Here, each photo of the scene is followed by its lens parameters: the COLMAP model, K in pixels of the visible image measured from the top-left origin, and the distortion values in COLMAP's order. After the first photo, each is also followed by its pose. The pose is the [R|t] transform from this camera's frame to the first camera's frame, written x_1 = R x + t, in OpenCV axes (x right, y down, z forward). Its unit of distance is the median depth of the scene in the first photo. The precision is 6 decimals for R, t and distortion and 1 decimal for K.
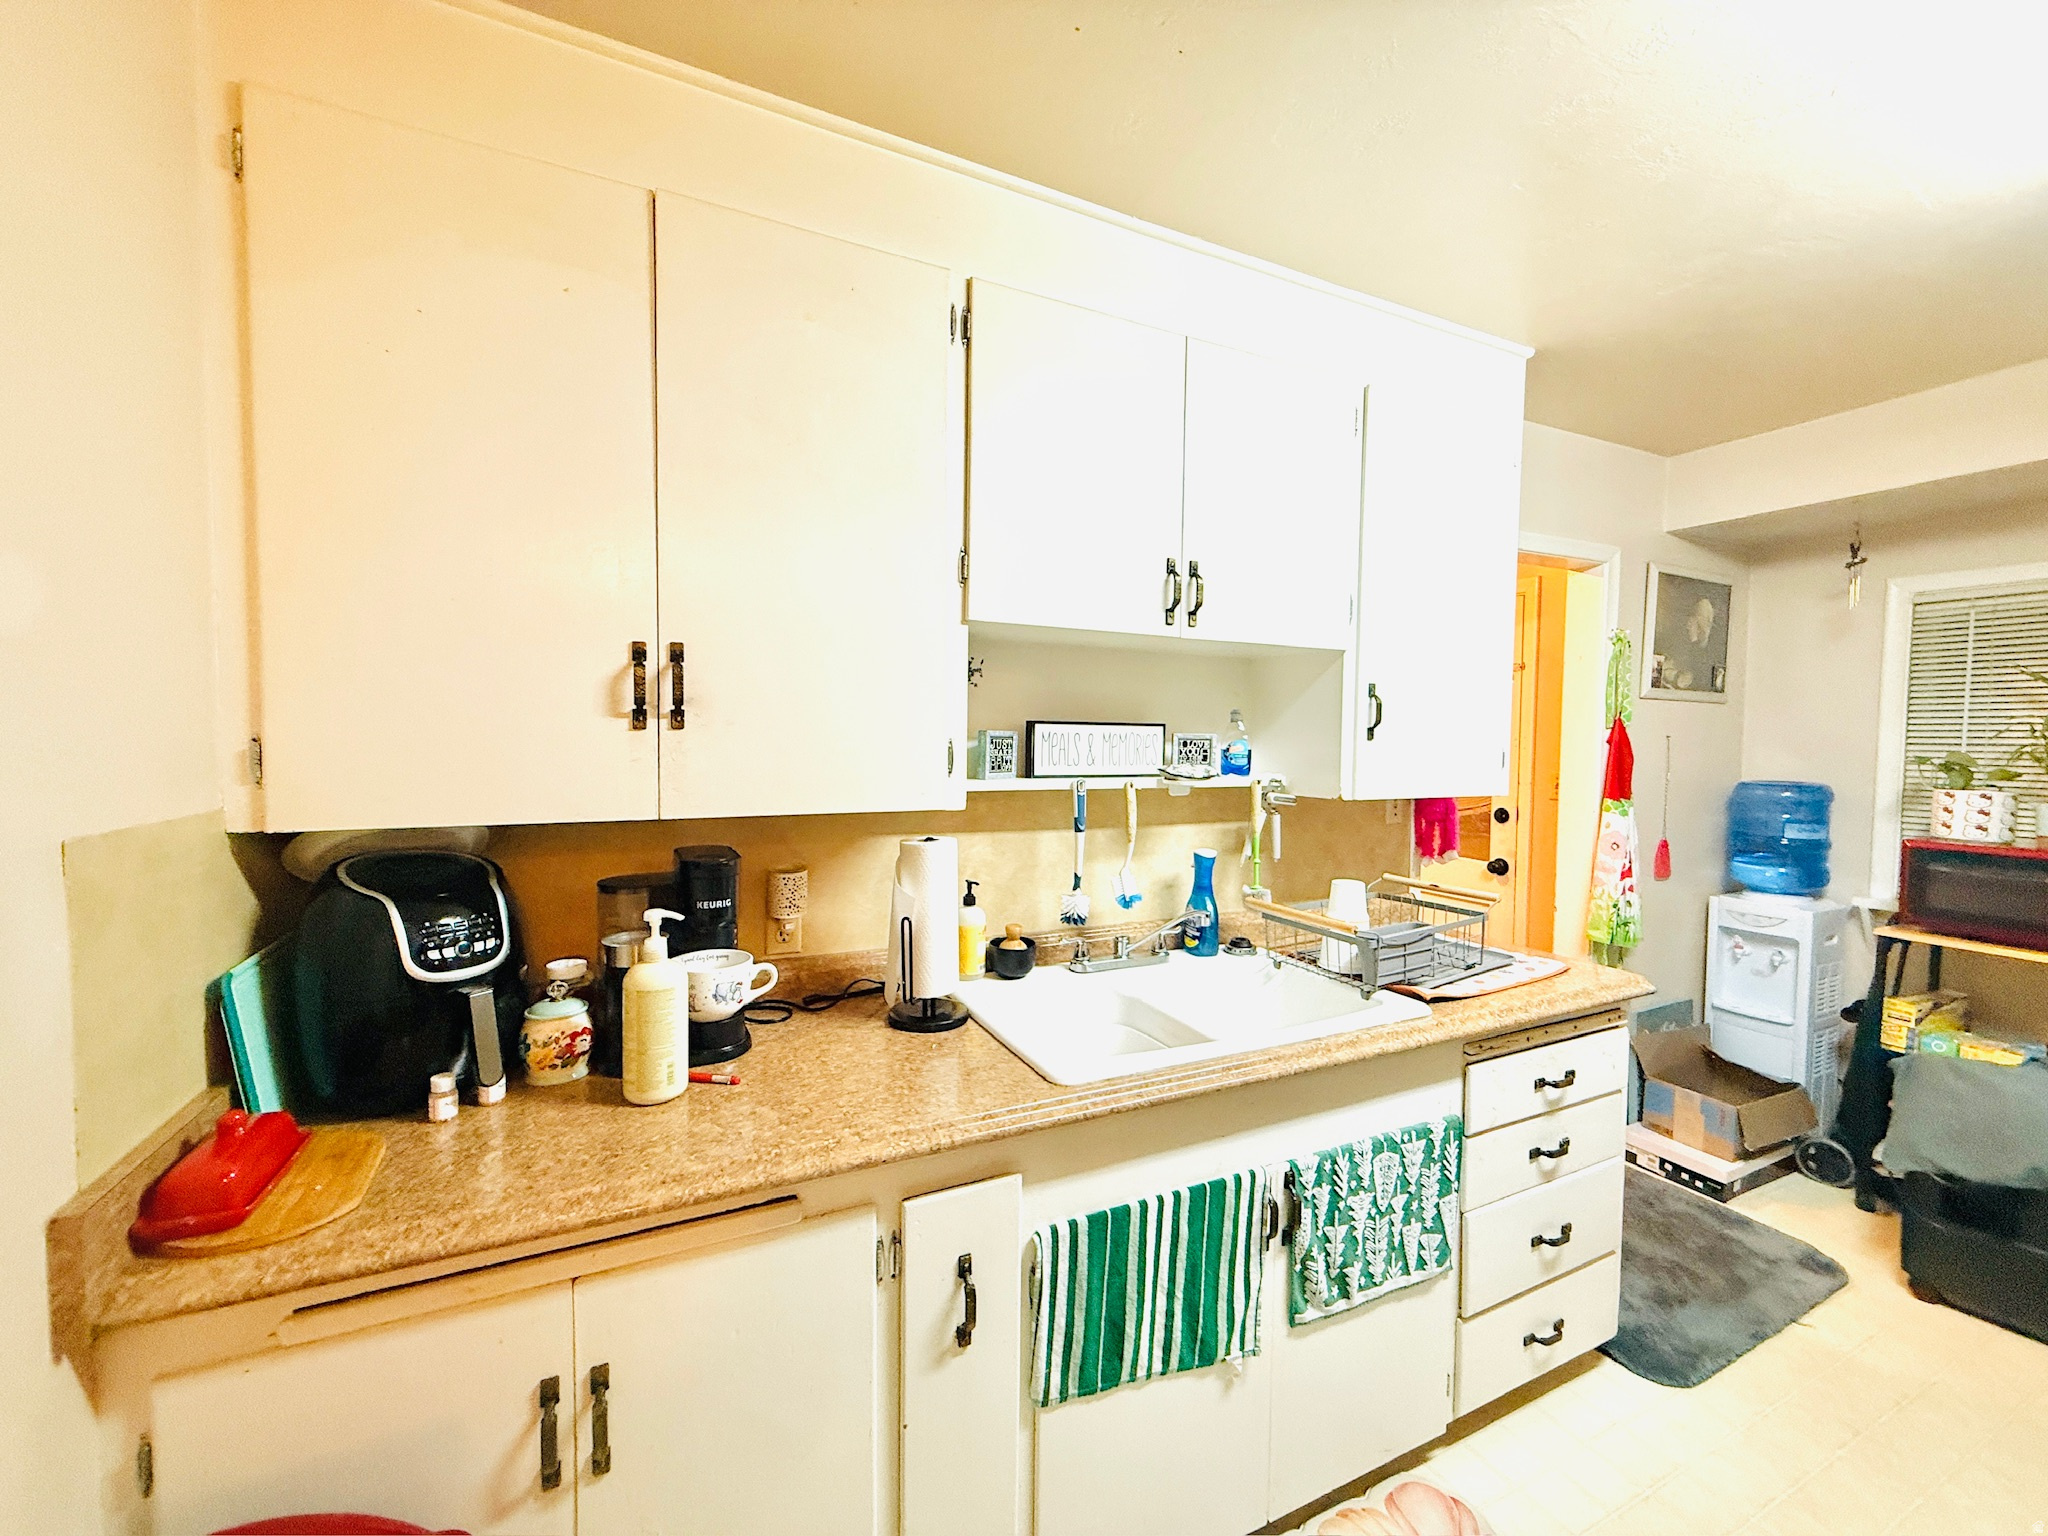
lens RADIAL K [[823.2, 0, 1024.0], [0, 823.2, 768.0], [0, 0, 1]] dist [0.003409, 0.000093]
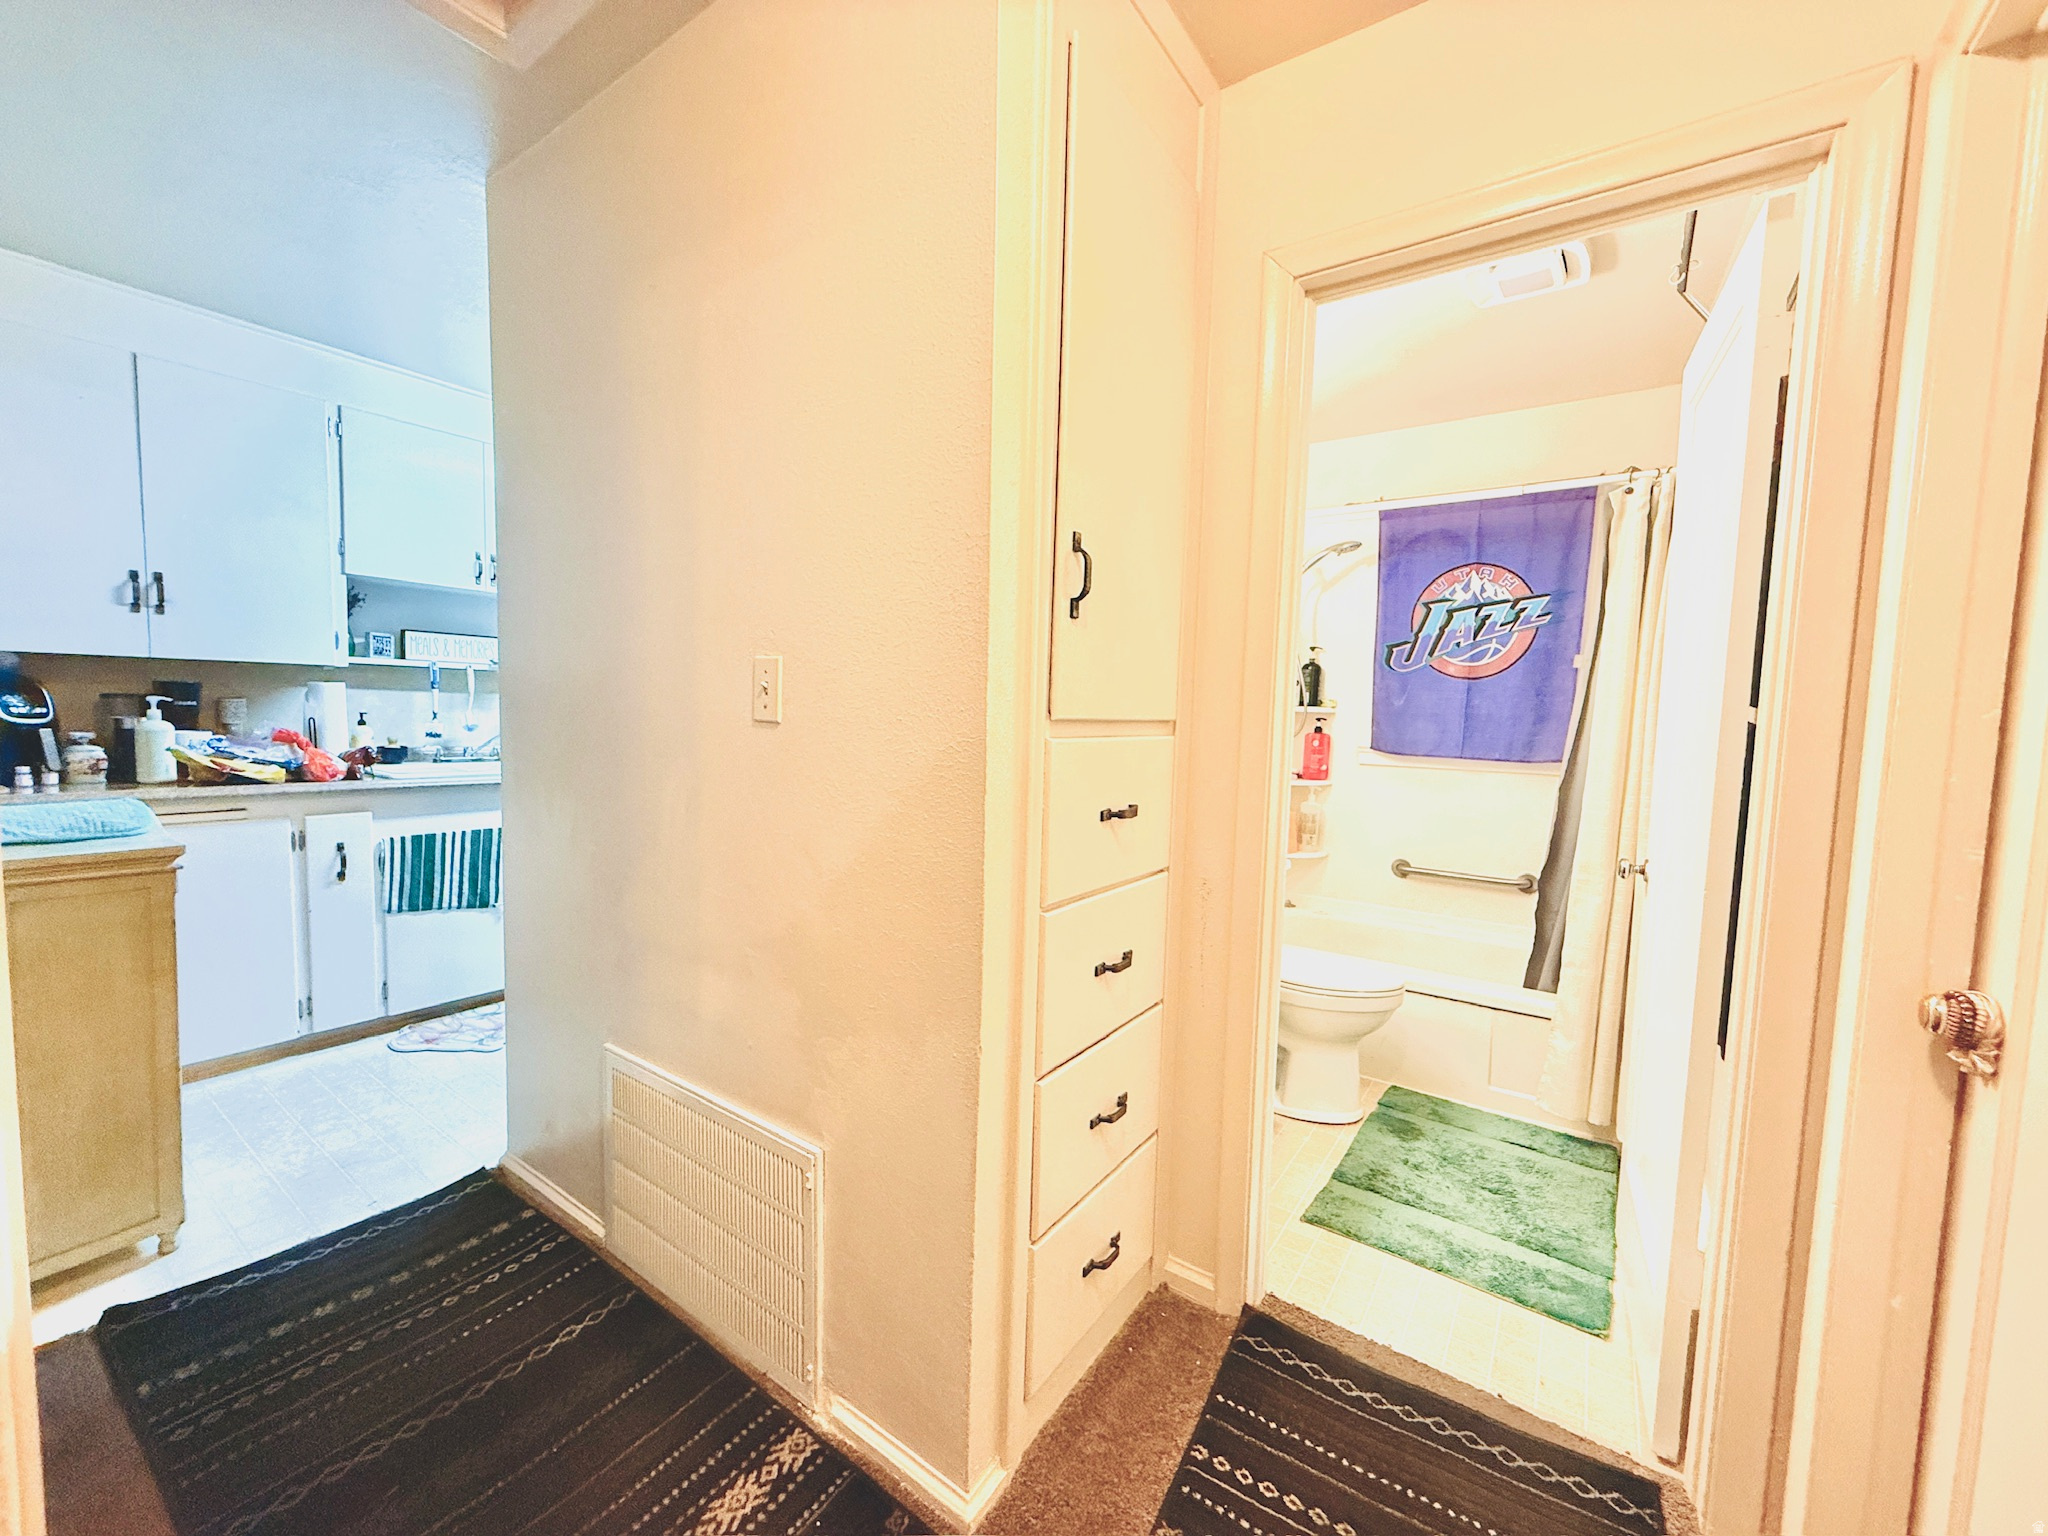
lens RADIAL K [[823.2, 0, 1024.0], [0, 823.2, 768.0], [0, 0, 1]] dist [0.003409, 0.000093]
pose [[0.874558, -0.018191, 0.484580, 0.467581], [-0.003310, 0.999049, 0.043479, 0.242984], [-0.484911, -0.039629, 0.873665, -1.892503]]
